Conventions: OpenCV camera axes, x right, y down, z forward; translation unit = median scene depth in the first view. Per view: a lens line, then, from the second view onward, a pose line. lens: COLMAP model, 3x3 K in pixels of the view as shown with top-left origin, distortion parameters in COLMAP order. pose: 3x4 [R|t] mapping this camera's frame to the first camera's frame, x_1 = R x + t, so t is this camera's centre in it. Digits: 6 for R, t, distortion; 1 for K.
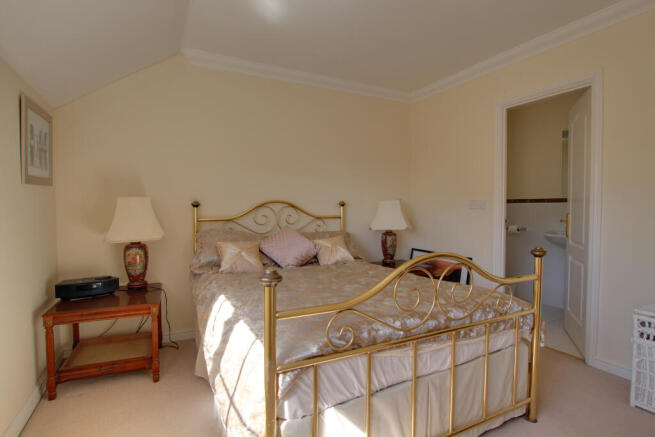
lens RADIAL K [[334.9, 0, 327.5], [0, 334.9, 218.5], [0, 0, 1]] dist [-0.029100, 0.000291]
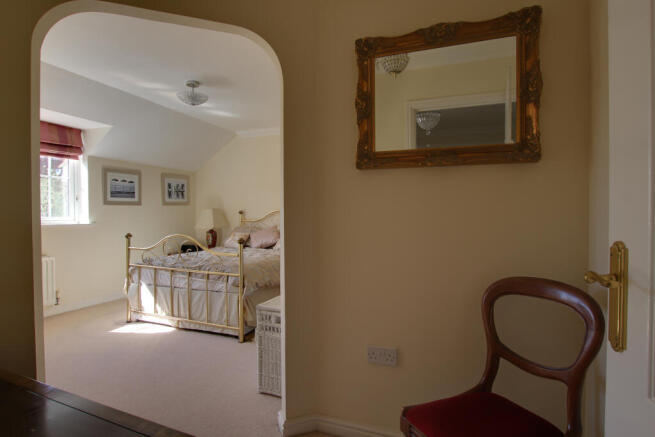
lens RADIAL K [[334.9, 0, 327.5], [0, 334.9, 218.5], [0, 0, 1]] dist [-0.029100, 0.000291]
pose [[0.656610, 0.025156, -0.753811, 1.717013], [-0.025134, 0.999618, 0.011466, -0.049717], [0.753812, 0.011418, 0.656991, 0.142049]]
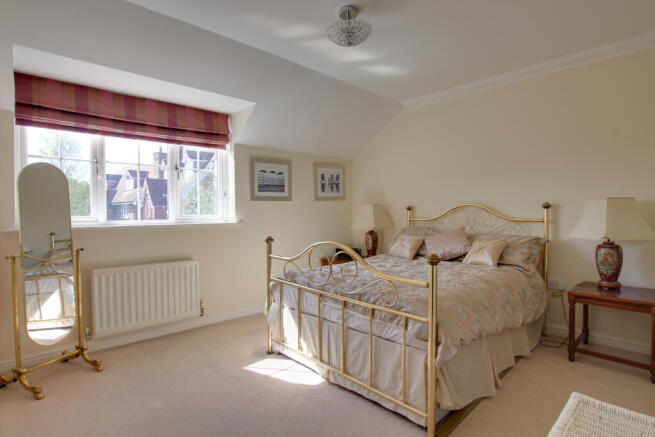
lens RADIAL K [[334.9, 0, 327.5], [0, 334.9, 218.5], [0, 0, 1]] dist [-0.029100, 0.000291]
pose [[0.265951, 0.033191, -0.963415, 1.121745], [-0.017365, 0.999410, 0.029637, -0.041407], [0.963830, 0.008848, 0.266371, 0.345067]]
